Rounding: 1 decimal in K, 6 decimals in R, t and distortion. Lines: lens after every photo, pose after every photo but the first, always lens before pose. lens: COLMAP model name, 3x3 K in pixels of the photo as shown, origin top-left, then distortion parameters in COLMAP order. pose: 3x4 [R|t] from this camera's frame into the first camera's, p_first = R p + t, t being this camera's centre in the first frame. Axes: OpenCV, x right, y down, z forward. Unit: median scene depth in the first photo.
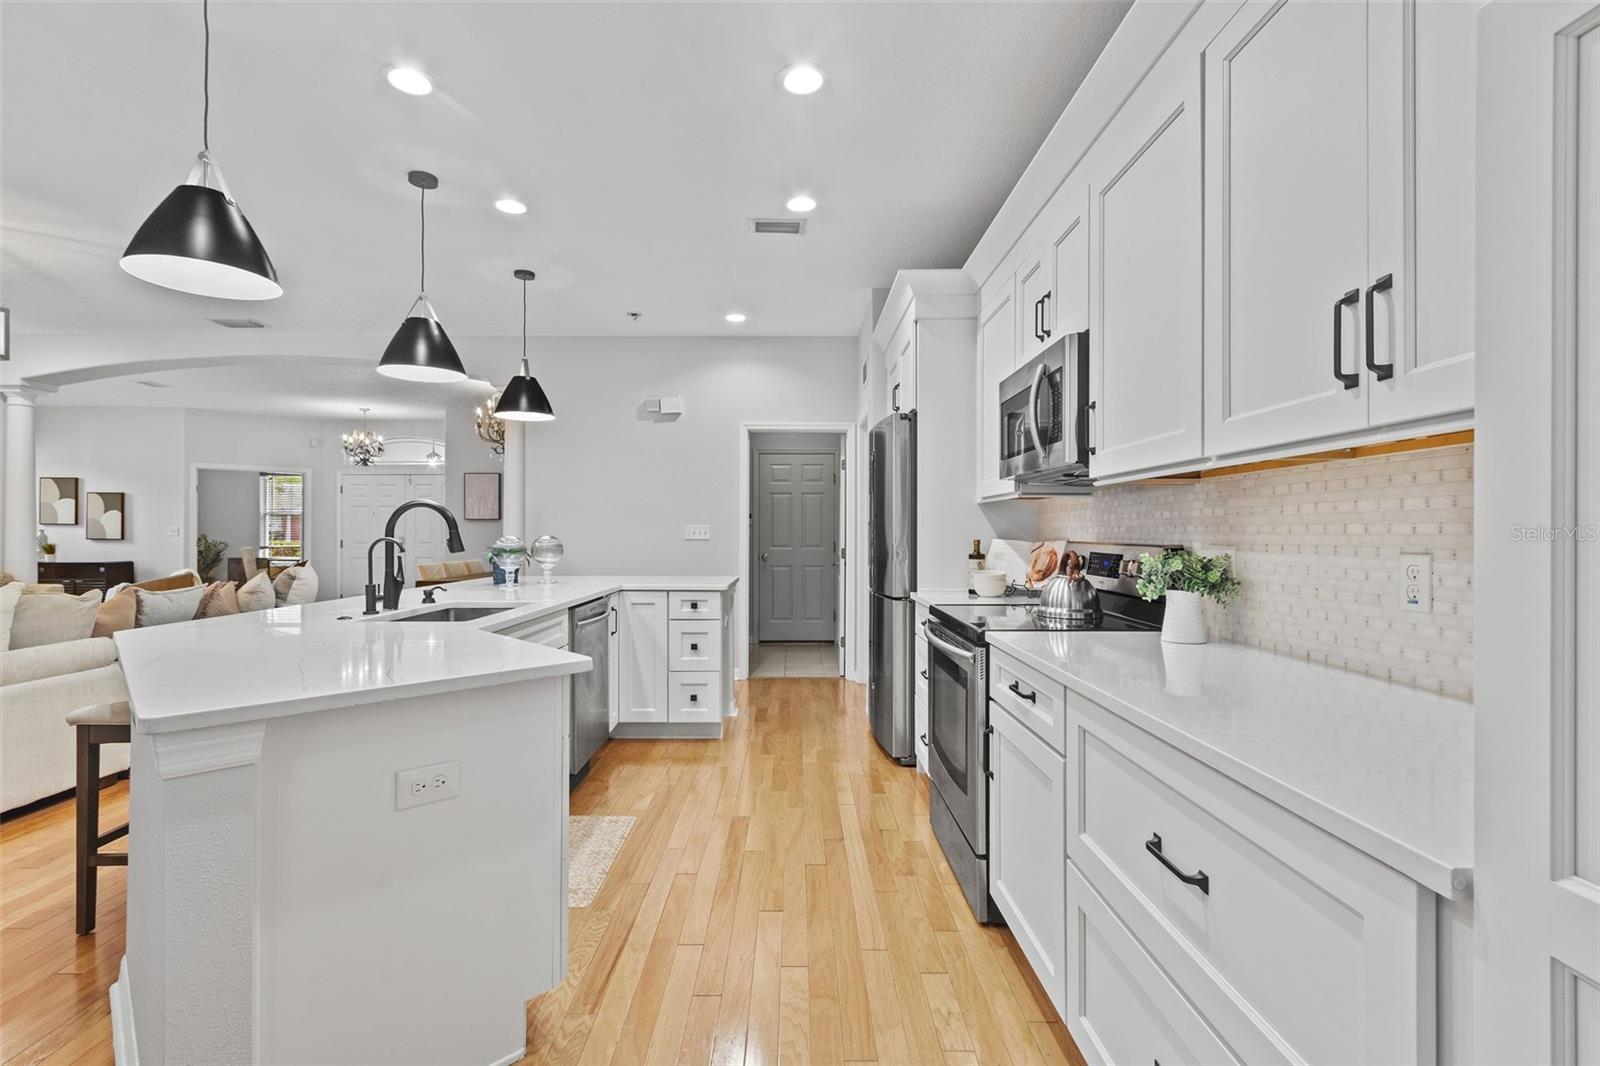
lens RADIAL K [[734.6, 0, 786.7], [0, 734.6, 535.1], [0, 0, 1]] dist [0.010442, -0.000490]
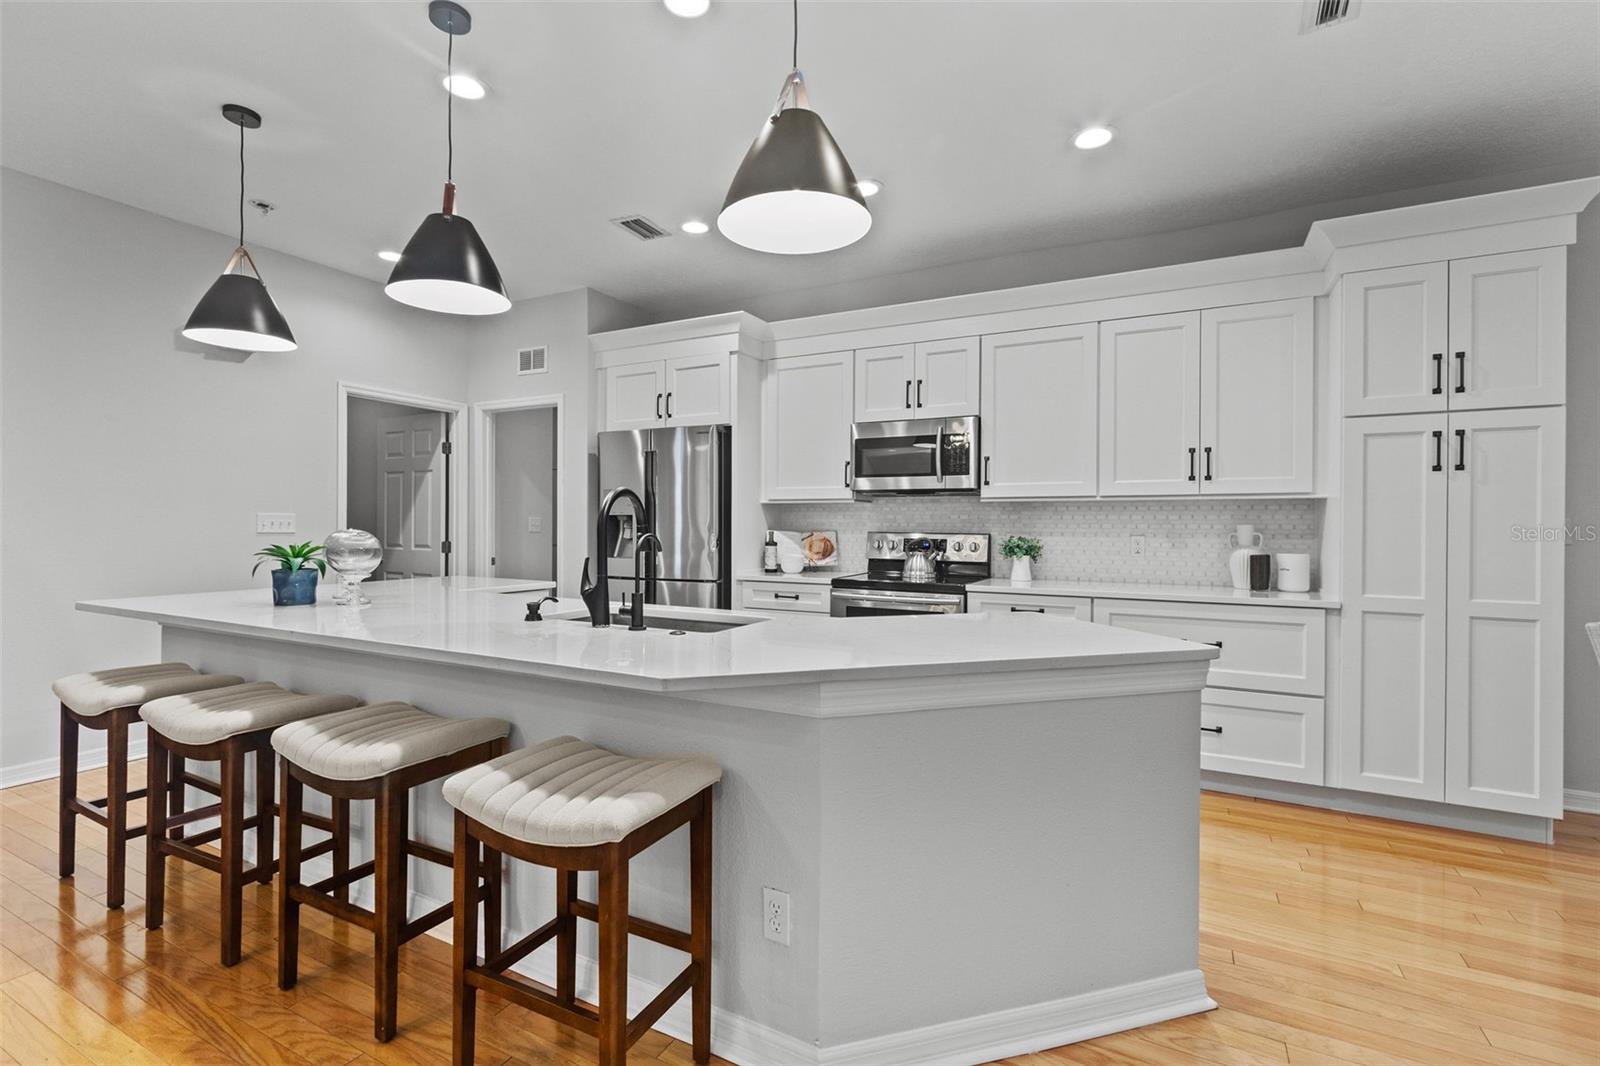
lens RADIAL K [[734.6, 0, 790.9], [0, 734.6, 522.5], [0, 0, 1]] dist [0.010442, -0.000490]
pose [[0.471190, 0.003304, 0.882026, -1.034917], [-0.001956, 0.999994, -0.002701, -0.006193], [-0.882030, -0.000453, 0.471194, 0.418332]]
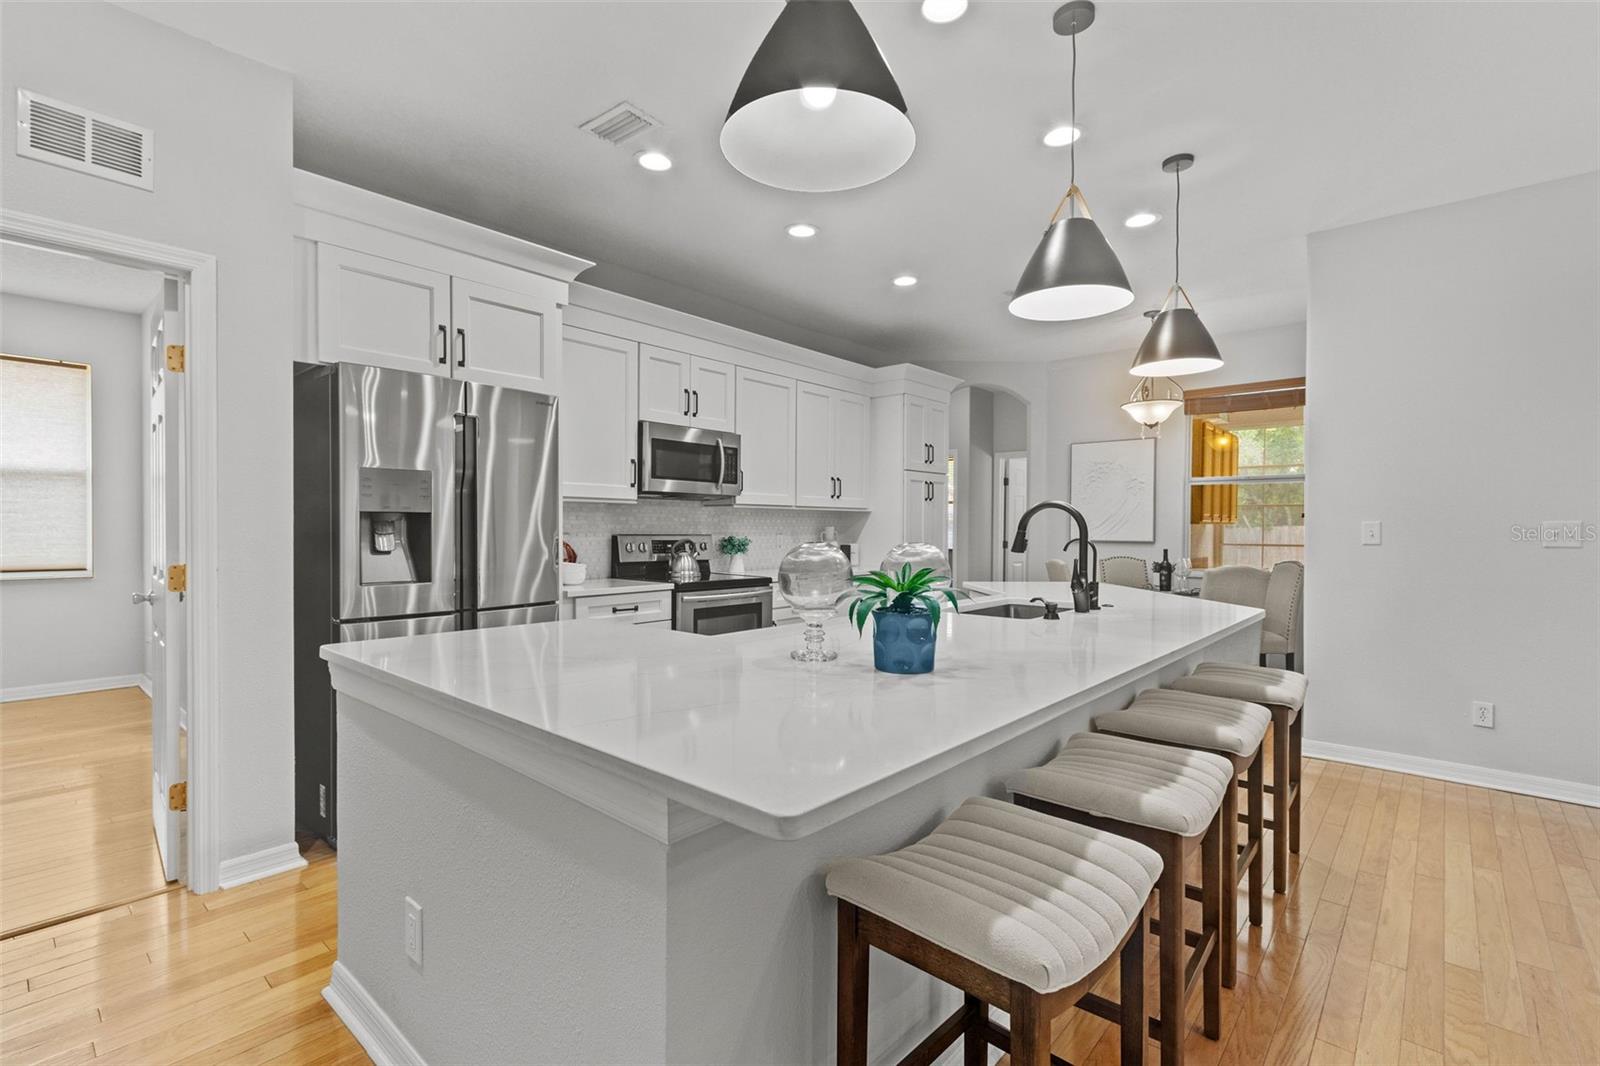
lens RADIAL K [[734.6, 0, 802.9], [0, 734.6, 539.8], [0, 0, 1]] dist [0.010442, -0.000490]
pose [[-0.758051, -0.018676, 0.651928, -0.831062], [-0.004851, 0.999724, 0.022998, -0.015567], [-0.652177, 0.014271, -0.757932, 1.833080]]
